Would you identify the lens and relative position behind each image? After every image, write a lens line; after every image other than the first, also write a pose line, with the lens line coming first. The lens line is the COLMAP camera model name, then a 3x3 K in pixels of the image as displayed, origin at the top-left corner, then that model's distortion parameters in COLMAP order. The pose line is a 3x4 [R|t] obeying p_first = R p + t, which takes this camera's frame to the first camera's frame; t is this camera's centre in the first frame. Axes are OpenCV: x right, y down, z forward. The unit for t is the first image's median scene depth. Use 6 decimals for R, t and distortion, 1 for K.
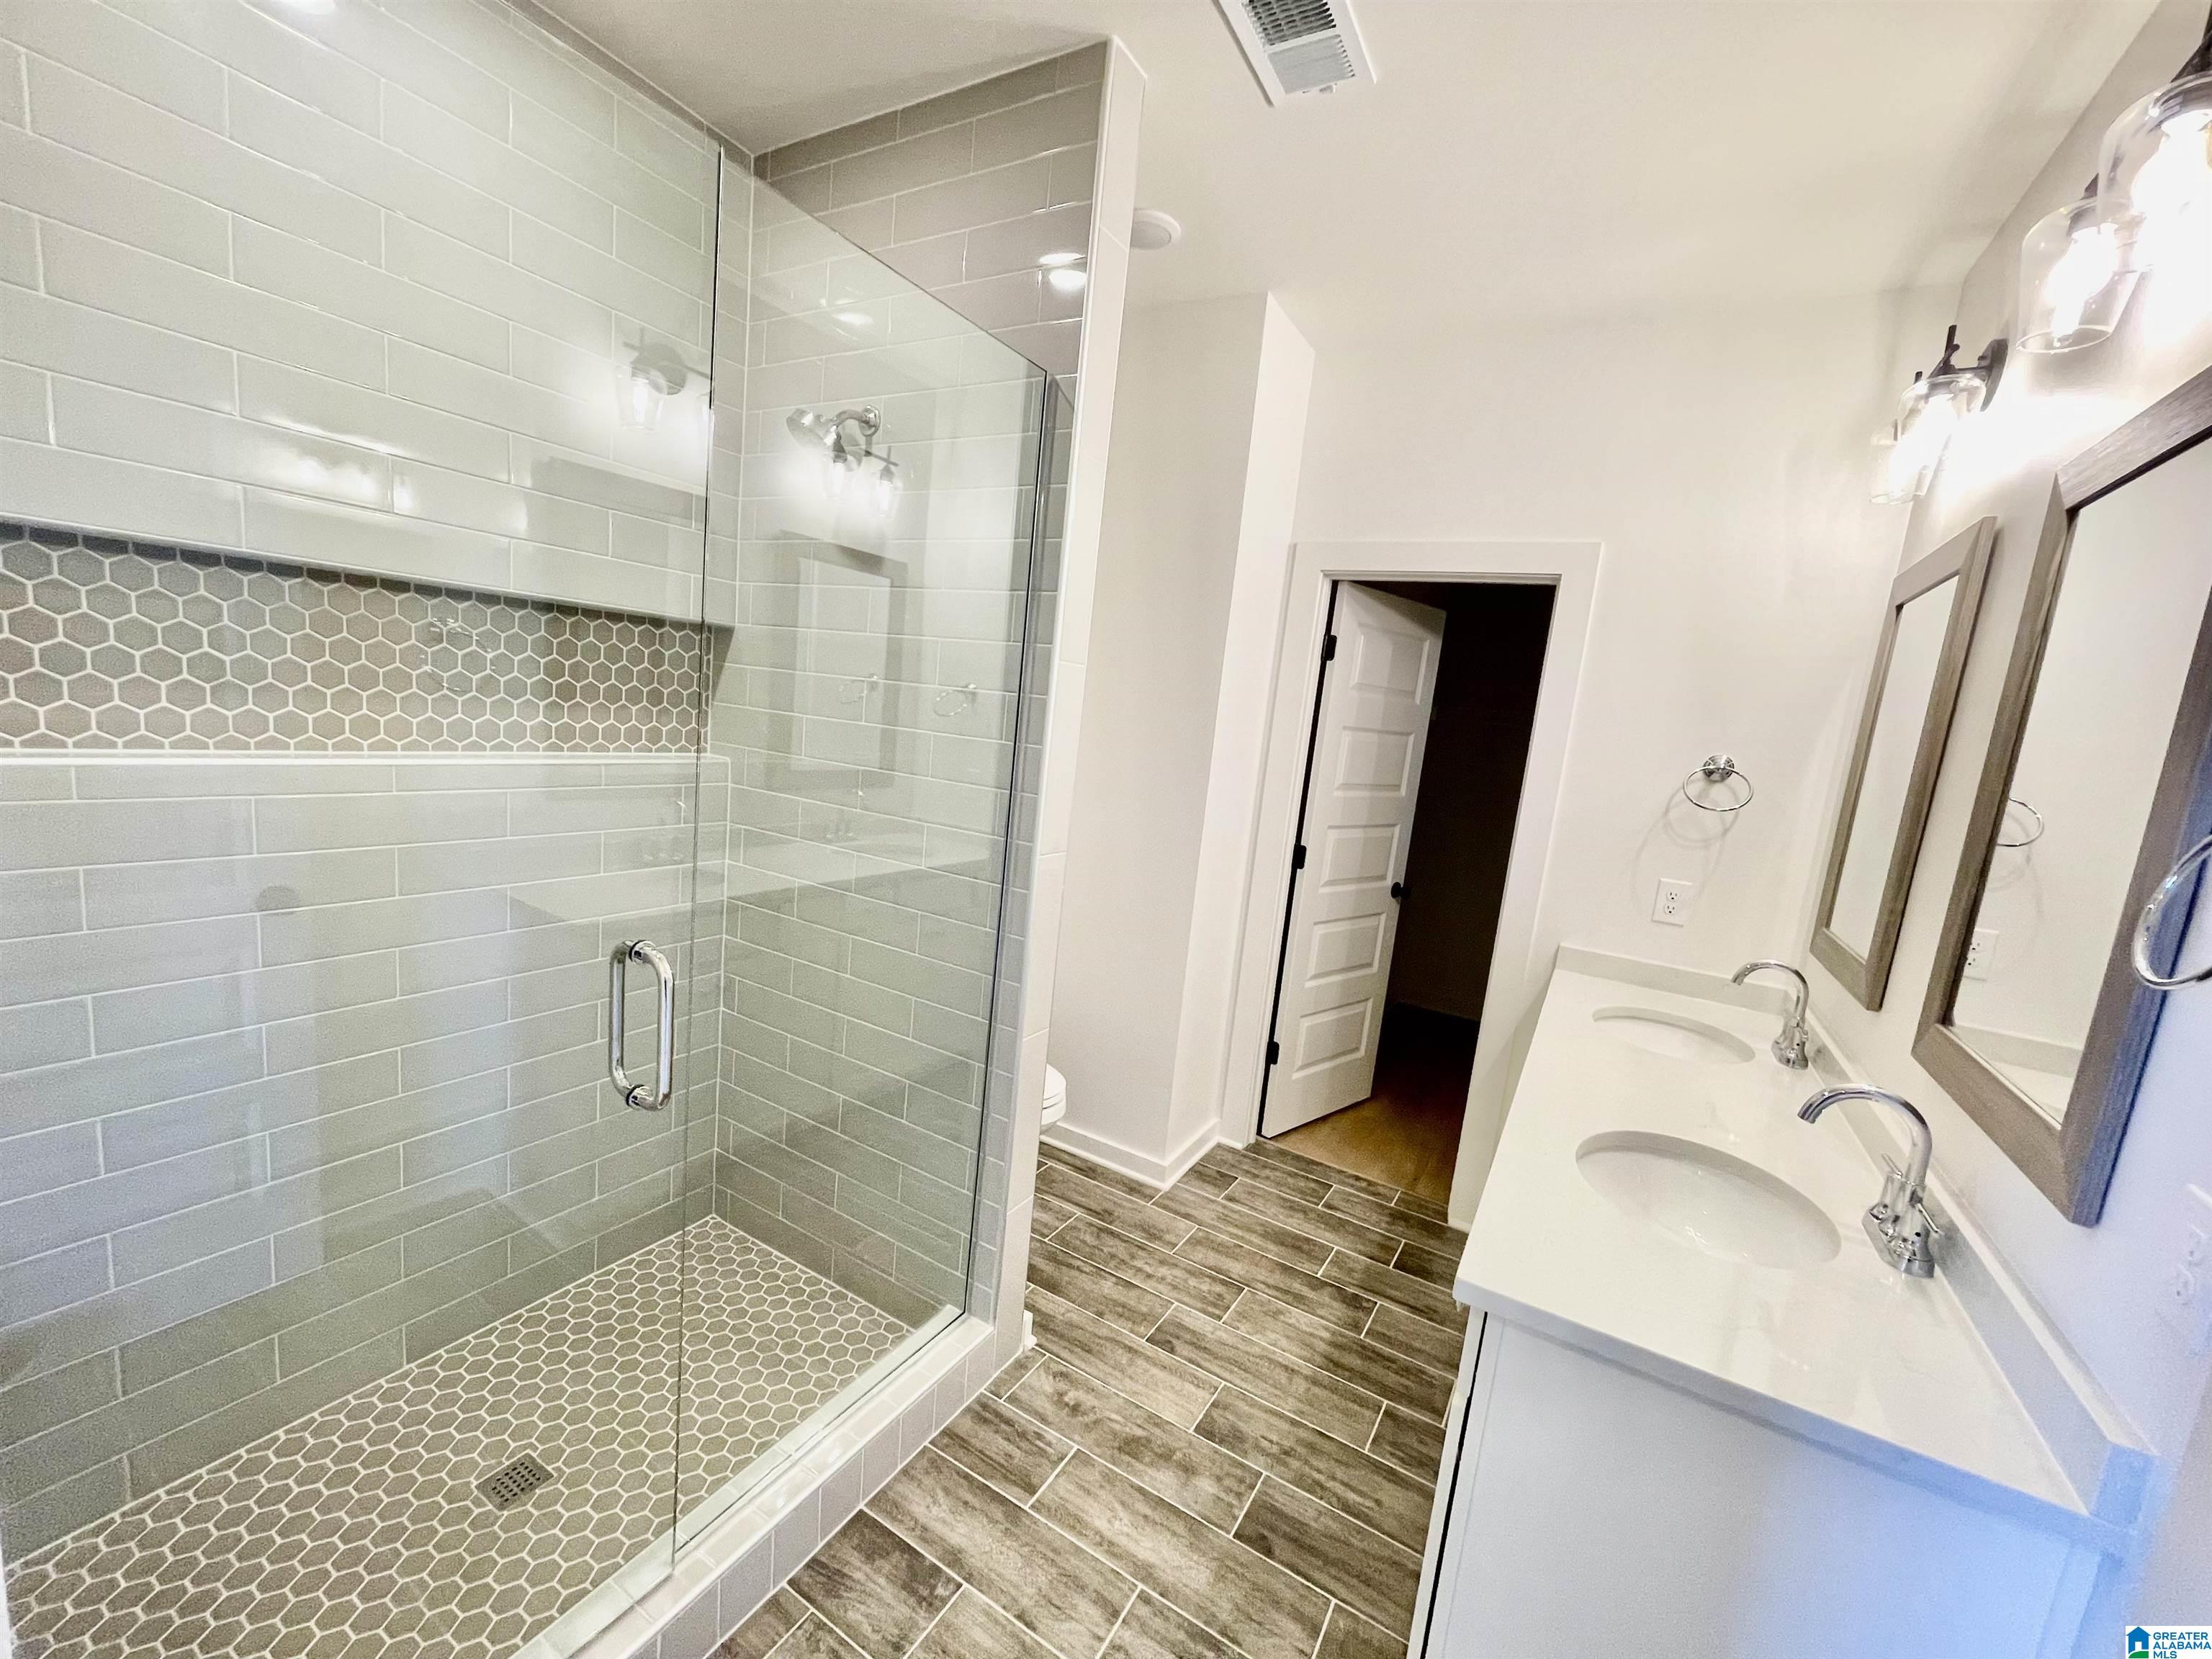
lens RADIAL K [[886.5, 0, 1106.0], [0, 886.5, 829.5], [0, 0, 1]] dist [0.001200, -0.000008]
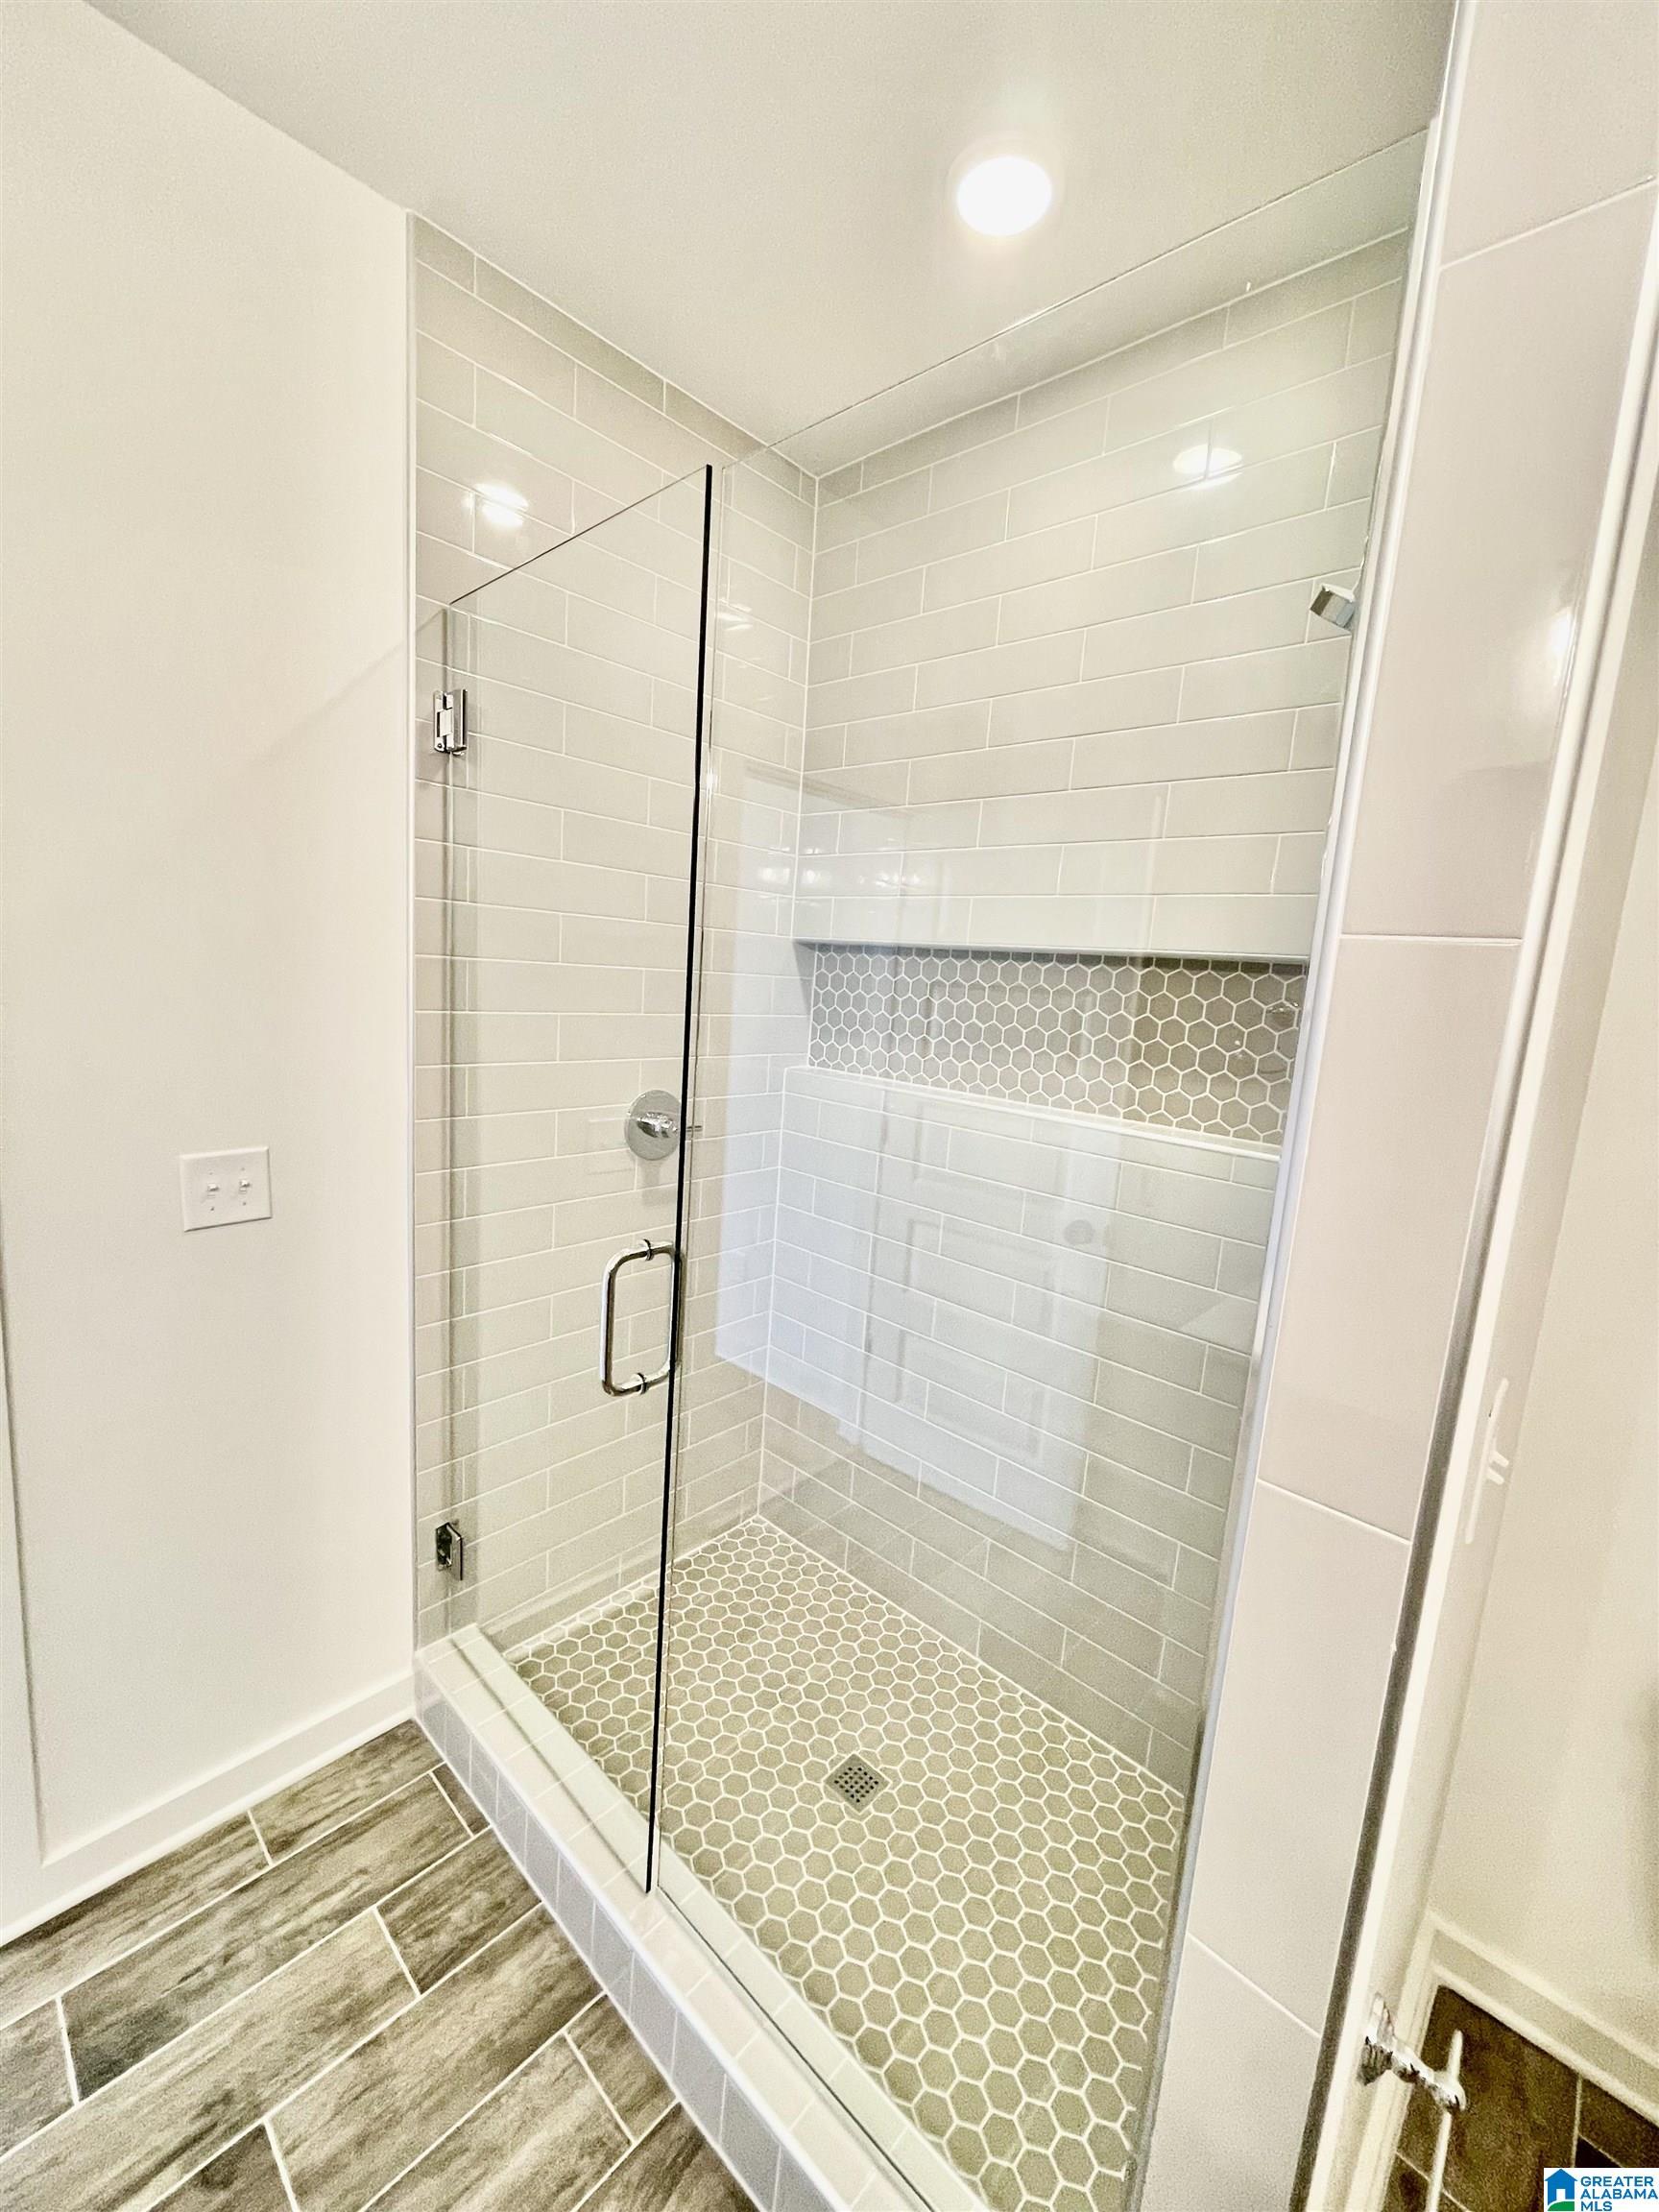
lens RADIAL K [[887.1, 0, 852.6], [0, 887.1, 1106.3], [0, 0, 1]] dist [0.000829, -0.004501]
pose [[-0.191170, 0.022033, -0.981310, 0.314197], [-0.221301, 0.973040, 0.064959, -0.099210], [0.956284, 0.229583, -0.181140, 0.906249]]
